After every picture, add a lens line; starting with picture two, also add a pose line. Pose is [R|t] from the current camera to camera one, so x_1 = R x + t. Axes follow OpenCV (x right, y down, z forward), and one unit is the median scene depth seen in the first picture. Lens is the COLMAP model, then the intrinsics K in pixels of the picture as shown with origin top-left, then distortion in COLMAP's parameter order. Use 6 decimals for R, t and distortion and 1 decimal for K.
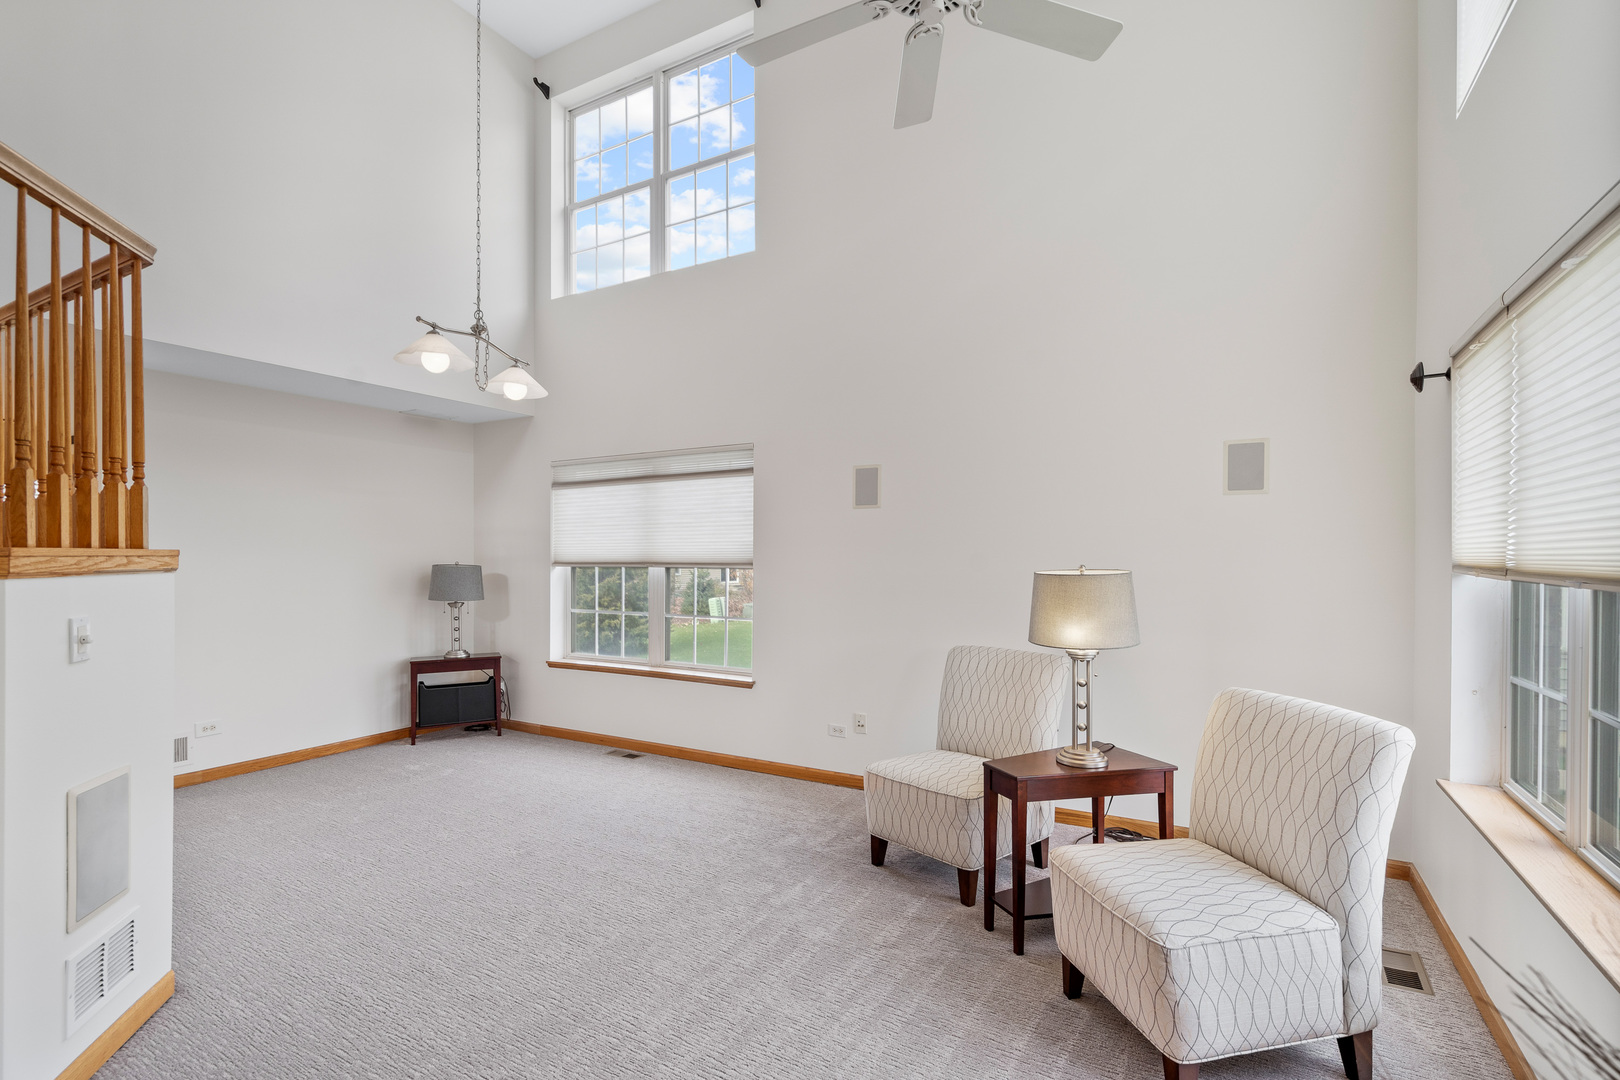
lens RADIAL K [[746.2, 0, 817.7], [0, 746.2, 562.1], [0, 0, 1]] dist [-0.001602, 0.000948]
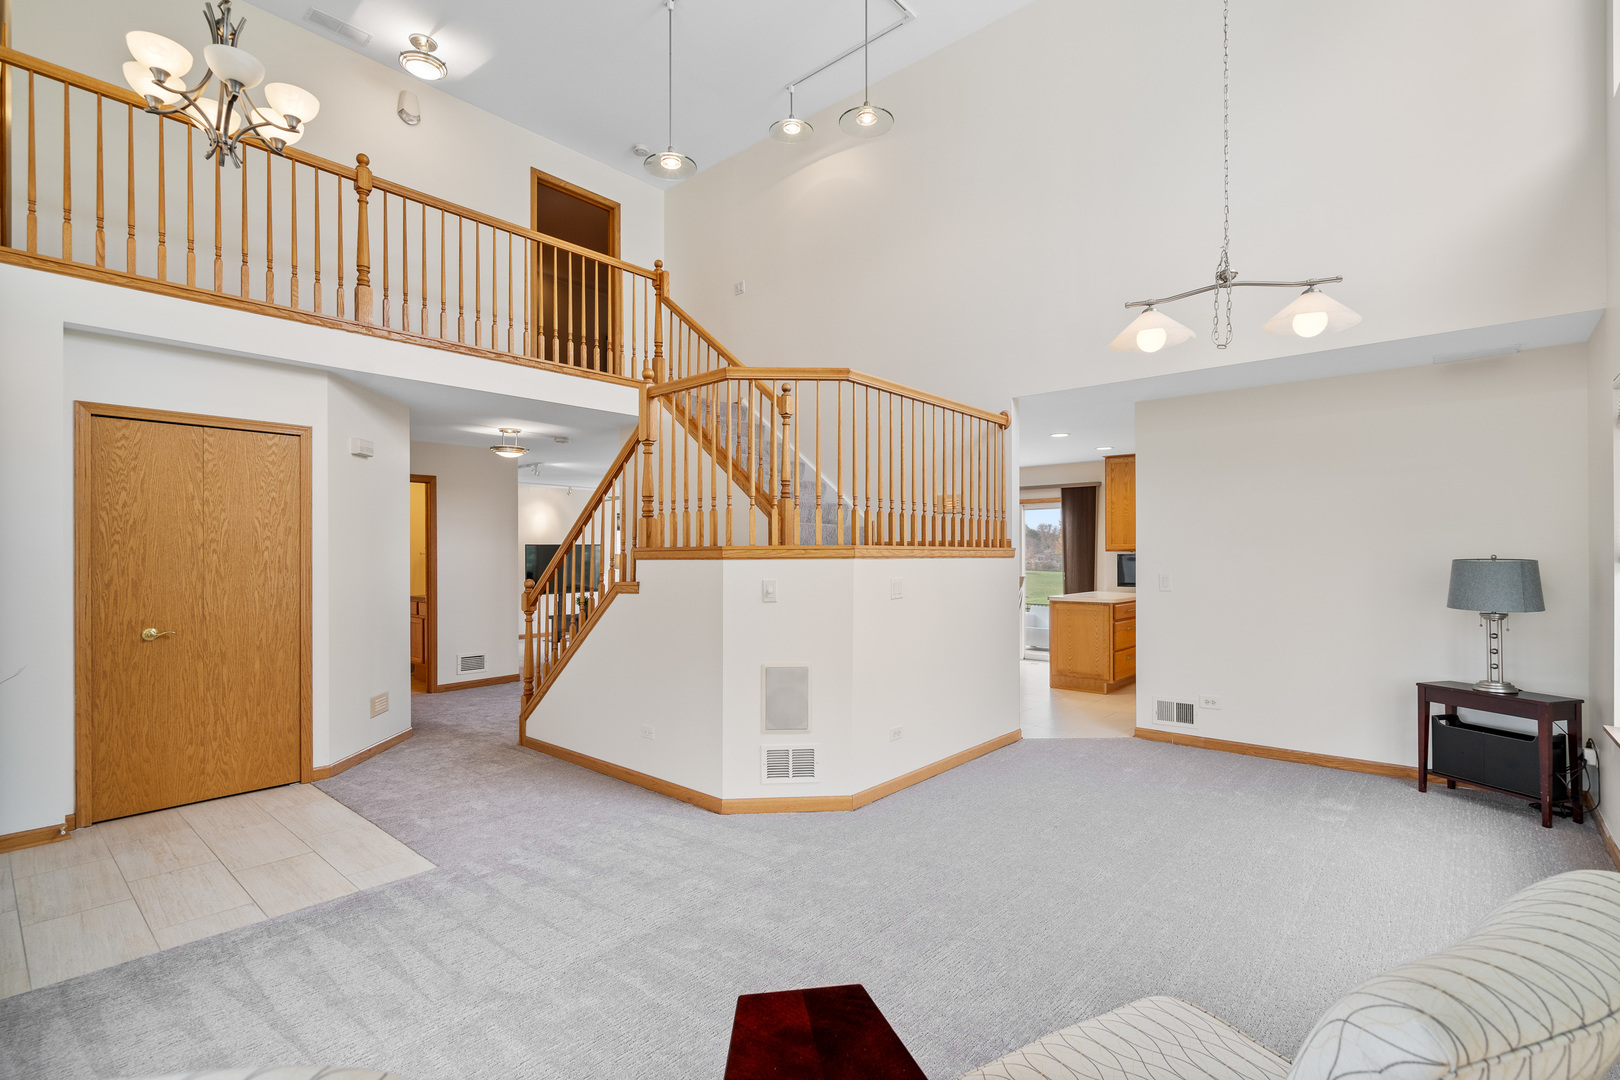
lens RADIAL K [[746.2, 0, 808.6], [0, 746.2, 551.6], [0, 0, 1]] dist [-0.001602, 0.000948]
pose [[-0.195221, -0.001133, -0.980759, 0.355360], [-0.004028, 0.999992, -0.000354, -0.000549], [0.980751, 0.003881, -0.195224, 0.552913]]
